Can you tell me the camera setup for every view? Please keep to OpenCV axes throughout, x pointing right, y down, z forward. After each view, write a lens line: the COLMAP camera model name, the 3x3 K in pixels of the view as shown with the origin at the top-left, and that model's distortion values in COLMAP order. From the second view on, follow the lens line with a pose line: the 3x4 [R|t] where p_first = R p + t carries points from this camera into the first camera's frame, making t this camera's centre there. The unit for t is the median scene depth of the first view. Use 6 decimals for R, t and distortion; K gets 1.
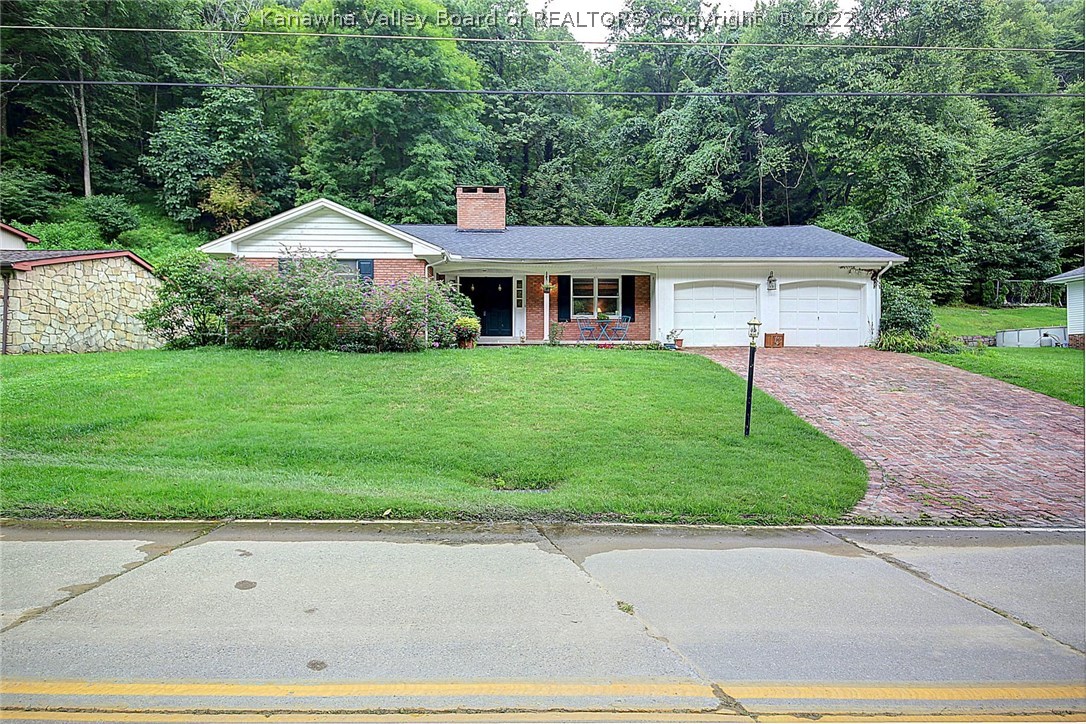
lens RADIAL K [[588.5, 0, 543.0], [0, 588.5, 362.0], [0, 0, 1]] dist [0.055312, -0.046818]
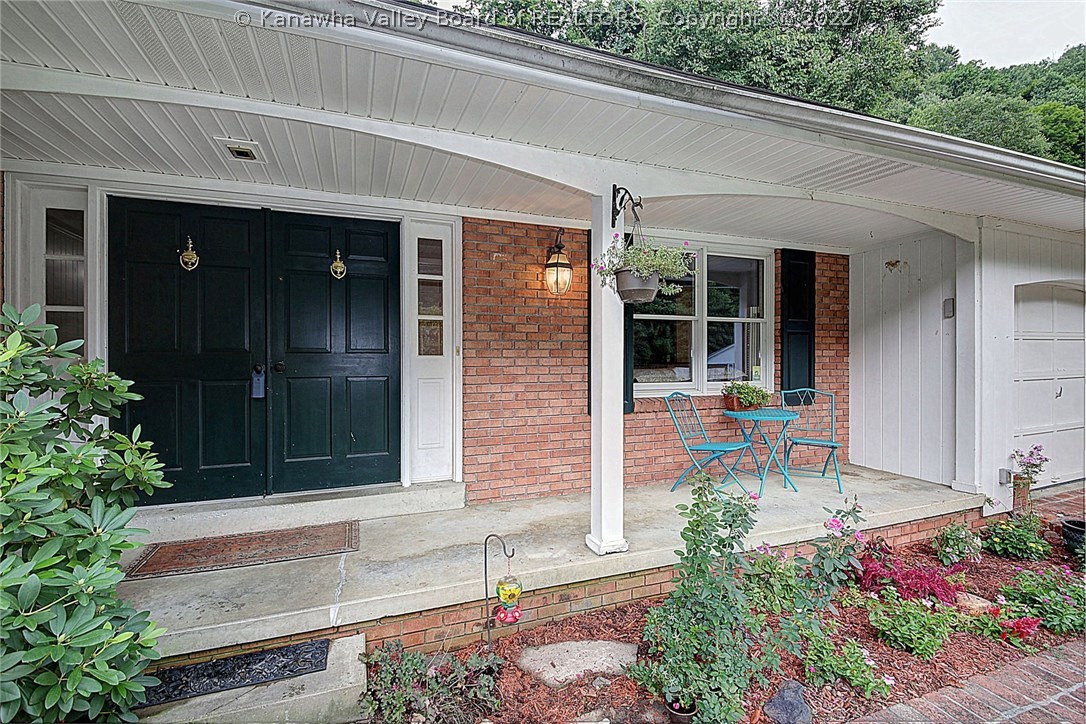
lens RADIAL K [[483.8, 0, 543.0], [0, 483.8, 362.0], [0, 0, 1]] dist [-0.000810, -0.000201]
pose [[0.941772, -0.004485, 0.336223, -0.037916], [-0.000065, 0.999909, 0.013520, -0.055947], [-0.336252, -0.012755, 0.941686, 0.486137]]
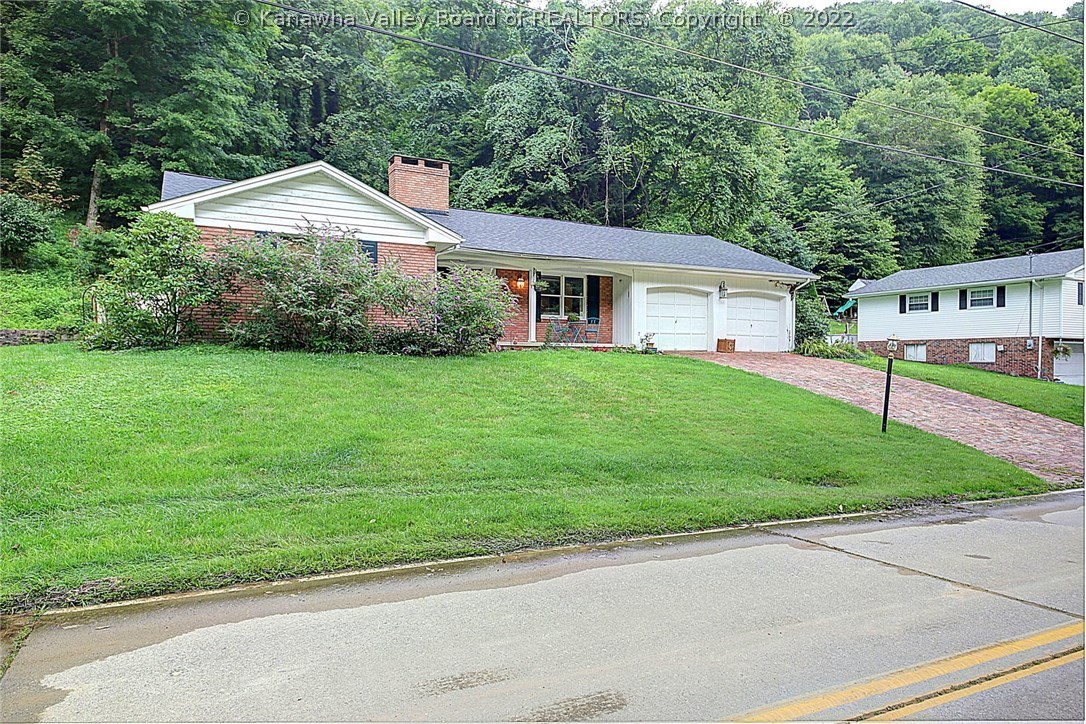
lens RADIAL K [[698.6, 0, 543.0], [0, 698.6, 362.0], [0, 0, 1]] dist [0.085711, -0.067266]
pose [[0.895018, 0.004155, 0.446010, -0.264915], [-0.006685, 0.999969, 0.004099, -0.005686], [-0.445979, -0.006650, 0.895019, 0.006257]]
